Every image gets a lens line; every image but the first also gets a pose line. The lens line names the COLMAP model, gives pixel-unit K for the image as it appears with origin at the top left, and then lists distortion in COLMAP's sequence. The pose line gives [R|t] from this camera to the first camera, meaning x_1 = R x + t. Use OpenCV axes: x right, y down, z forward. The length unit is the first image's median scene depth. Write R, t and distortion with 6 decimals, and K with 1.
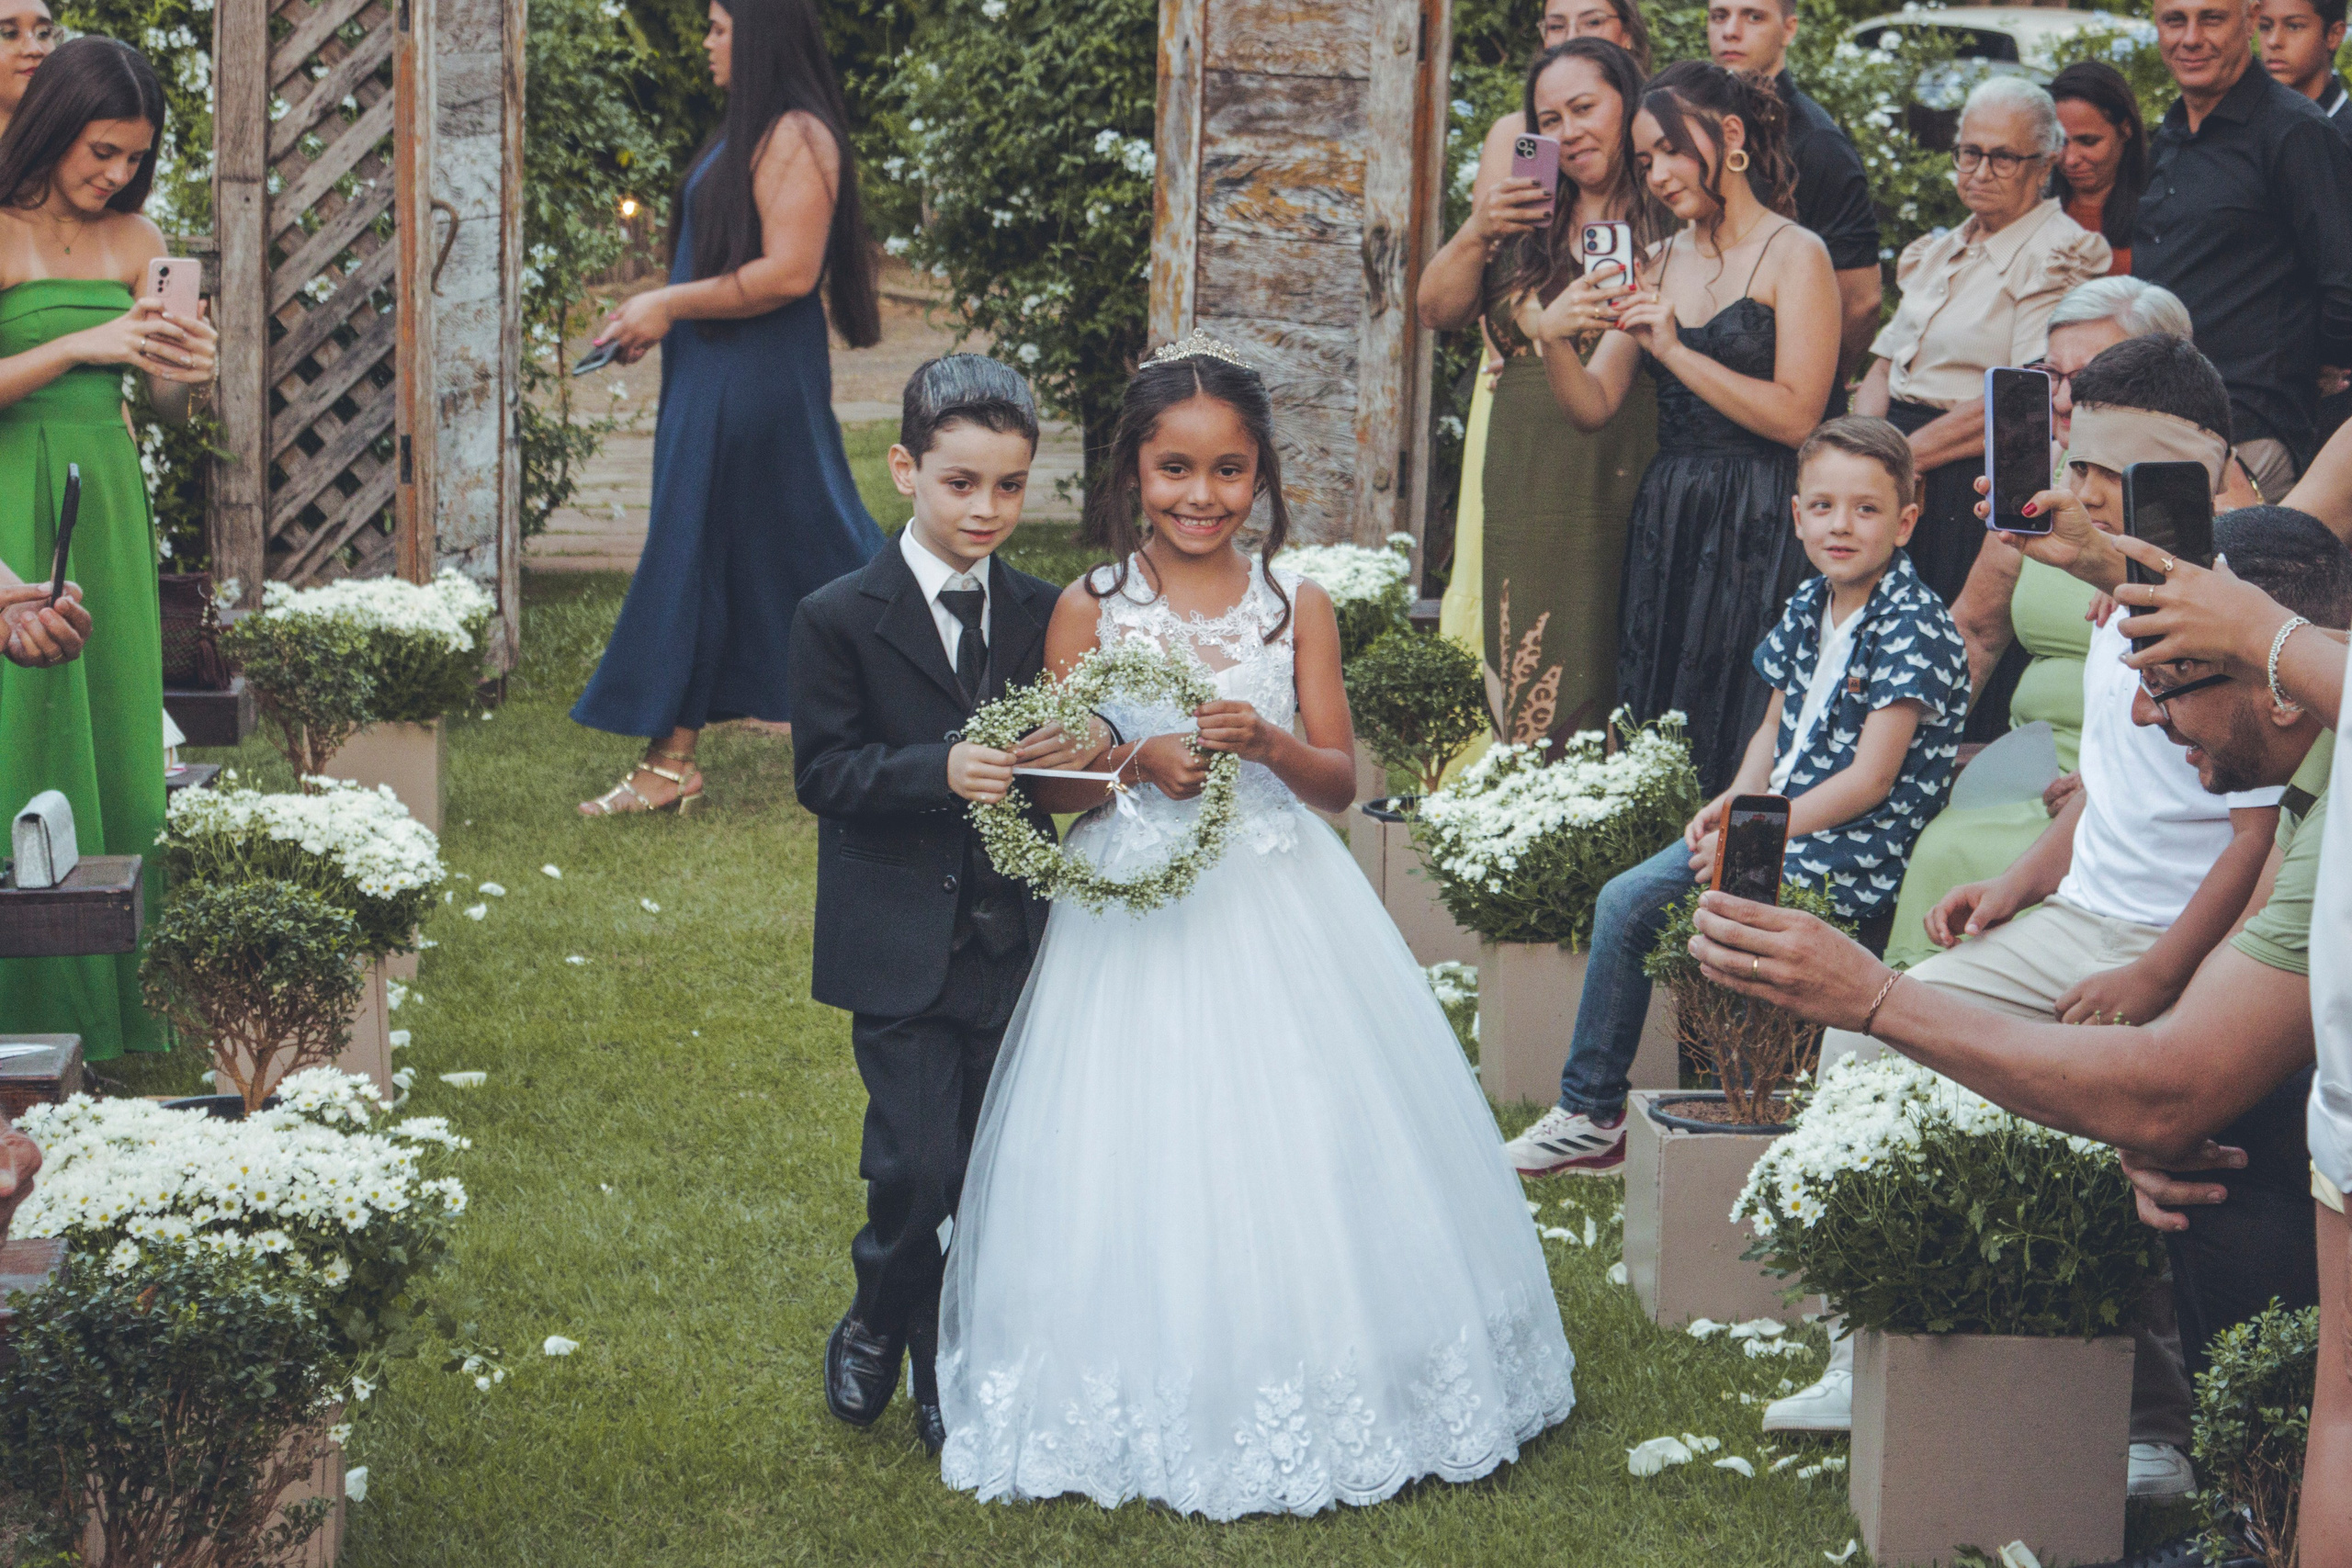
lens RADIAL K [[5843.1, 0, 1176.0], [0, 5843.1, 784.0], [0, 0, 1]] dist [-0.029694, 0.881911]
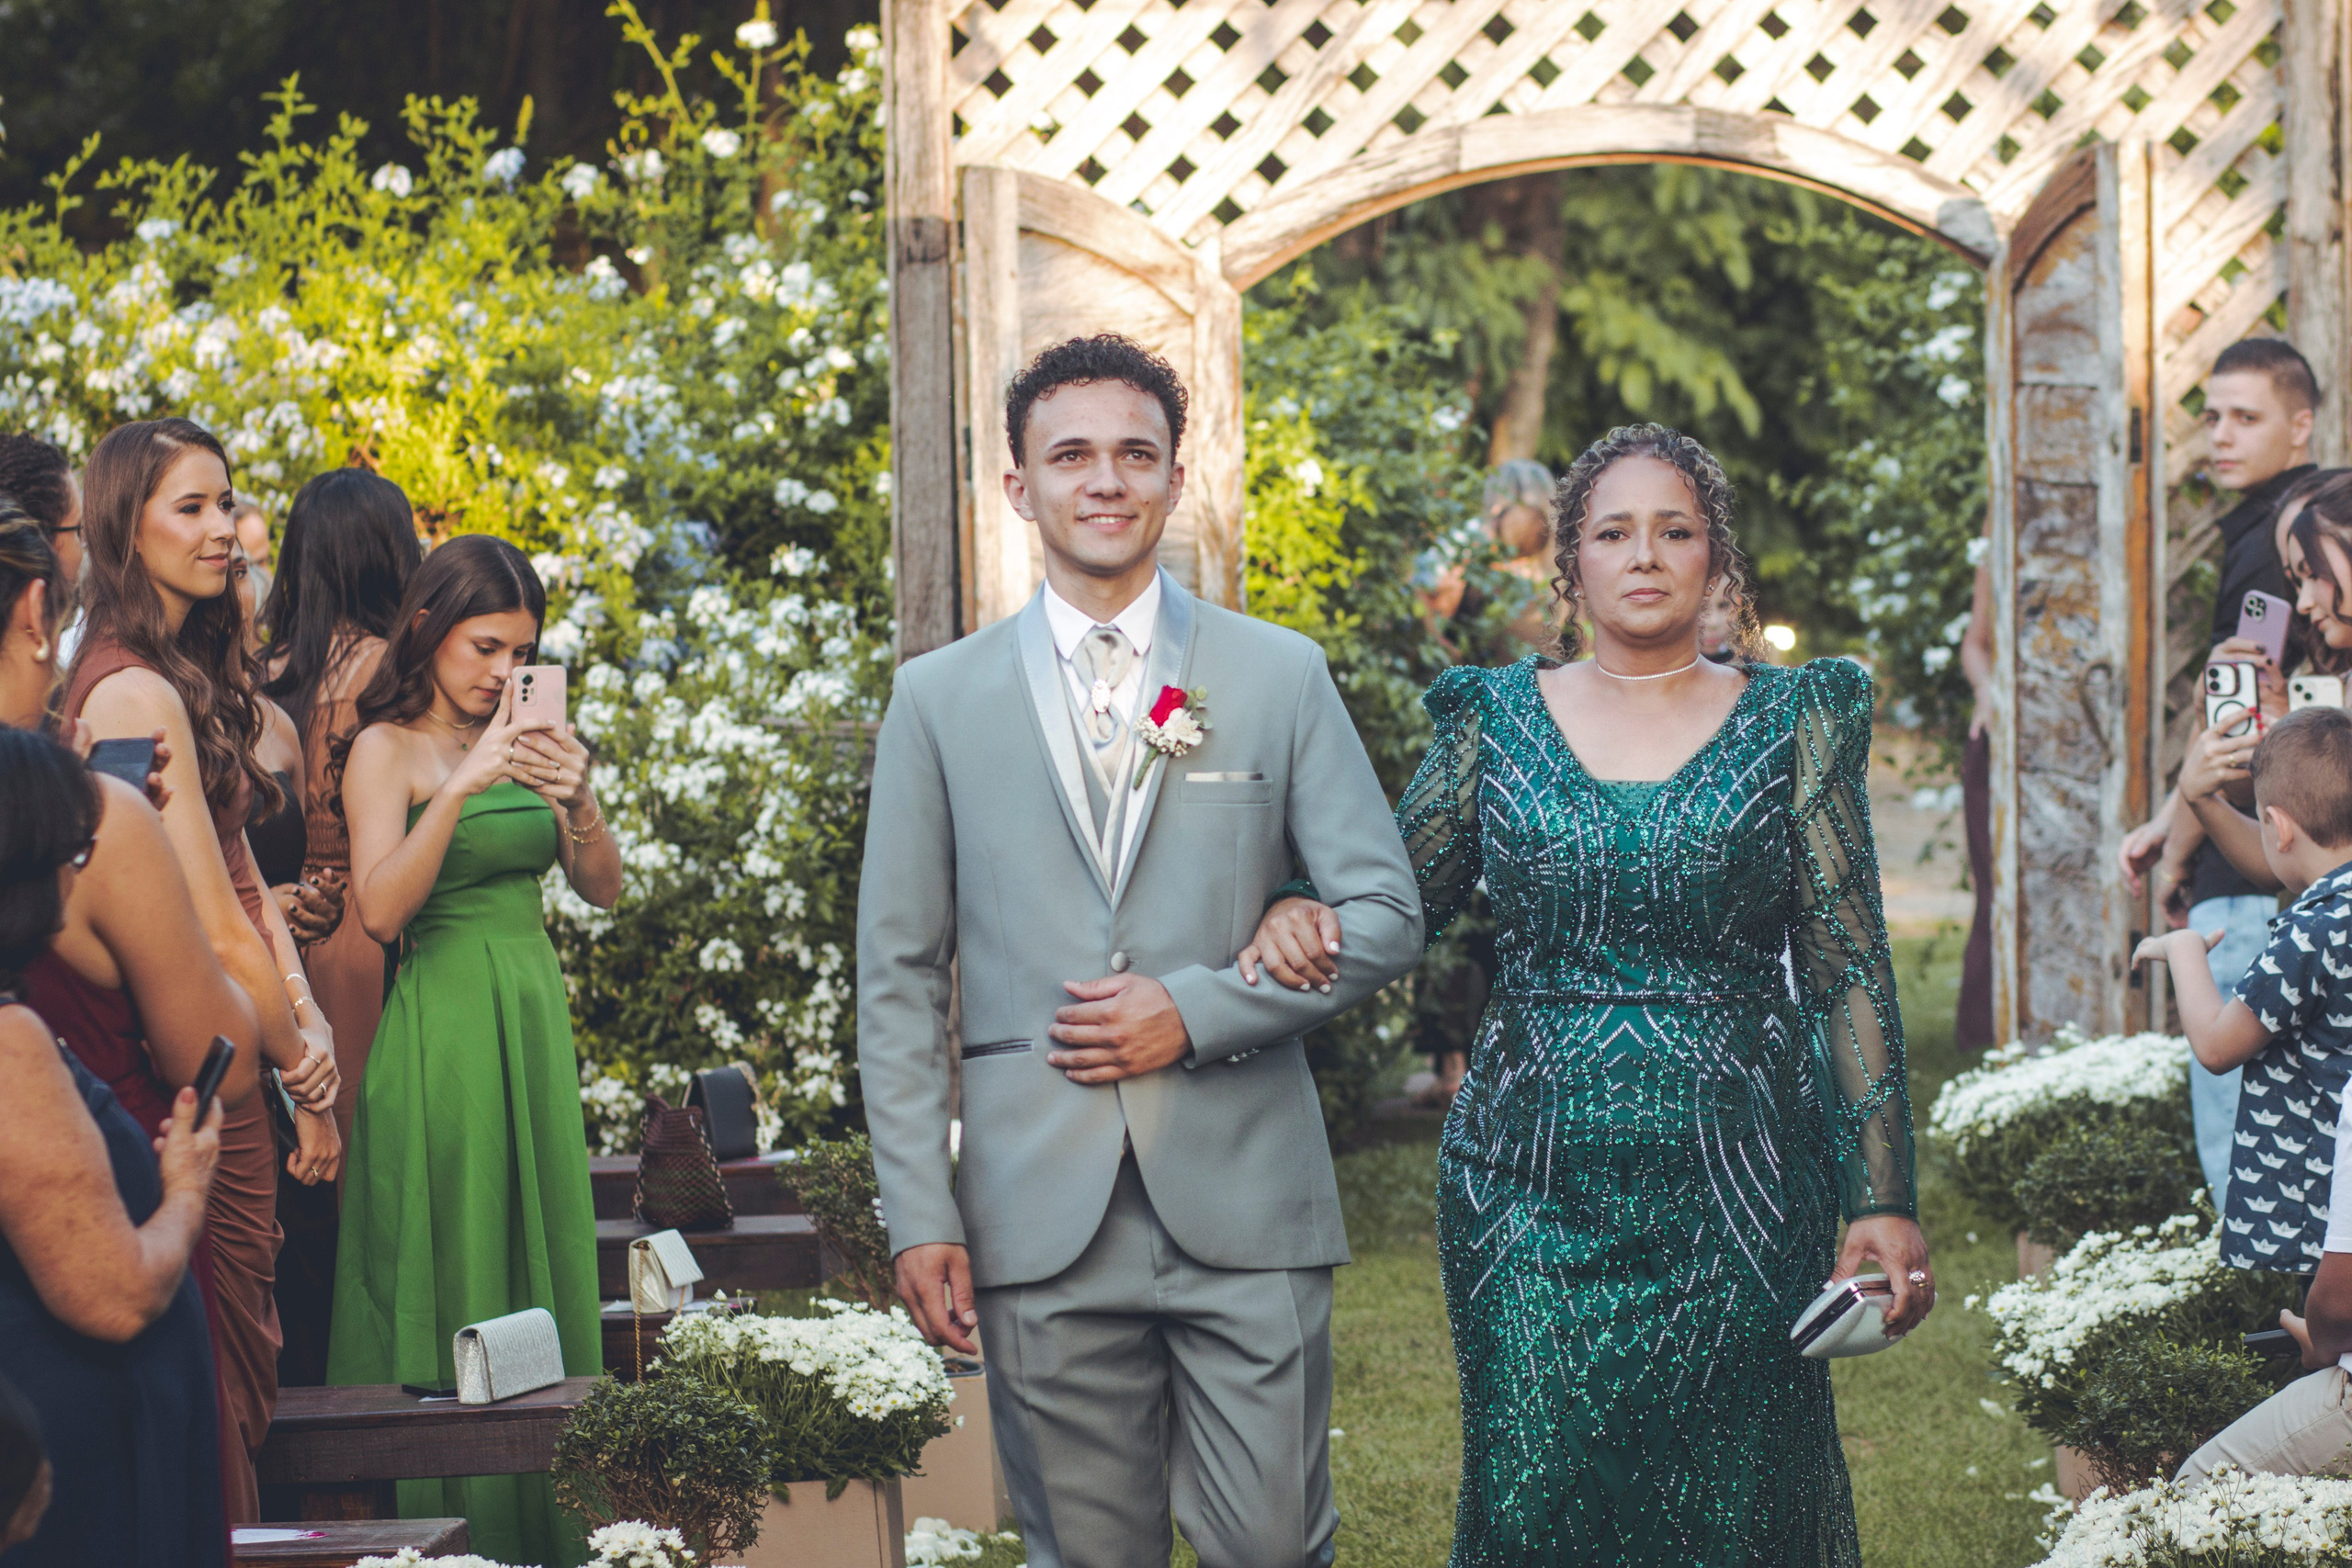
lens RADIAL K [[9368.5, 0, 1177.0], [0, 9368.5, 785.9], [0, 0, 1]] dist [-0.038401, 0.890574]
pose [[0.979018, -0.037944, -0.200210, 0.154088], [0.022120, 0.996494, -0.080693, 0.028128], [0.202570, 0.074571, 0.976424, -0.342389]]
